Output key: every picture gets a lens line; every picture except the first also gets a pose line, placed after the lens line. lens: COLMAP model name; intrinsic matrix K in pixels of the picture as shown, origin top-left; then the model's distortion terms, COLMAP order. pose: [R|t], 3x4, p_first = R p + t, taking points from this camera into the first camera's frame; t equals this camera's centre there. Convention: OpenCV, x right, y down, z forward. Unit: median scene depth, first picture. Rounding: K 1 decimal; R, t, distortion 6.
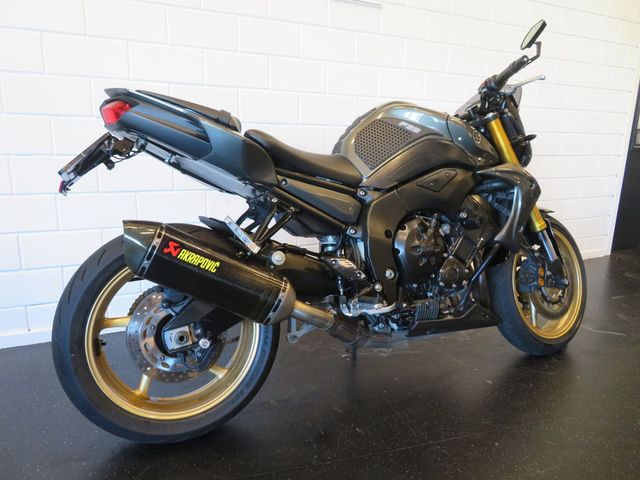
lens RADIAL K [[456.3, 0, 320.0], [0, 456.3, 240.0], [0, 0, 1]] dist [0.005106, 0.002897]
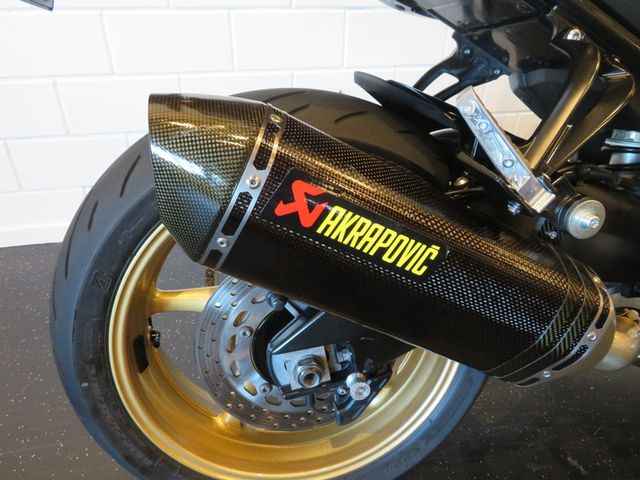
lens RADIAL K [[456.3, 0, 320.0], [0, 456.3, 240.0], [0, 0, 1]] dist [0.005106, 0.002897]
pose [[0.971545, 0.127318, -0.199728, -0.196154], [-0.052149, 0.937533, 0.343965, -0.050353], [0.231045, -0.323762, 0.917495, 0.566052]]
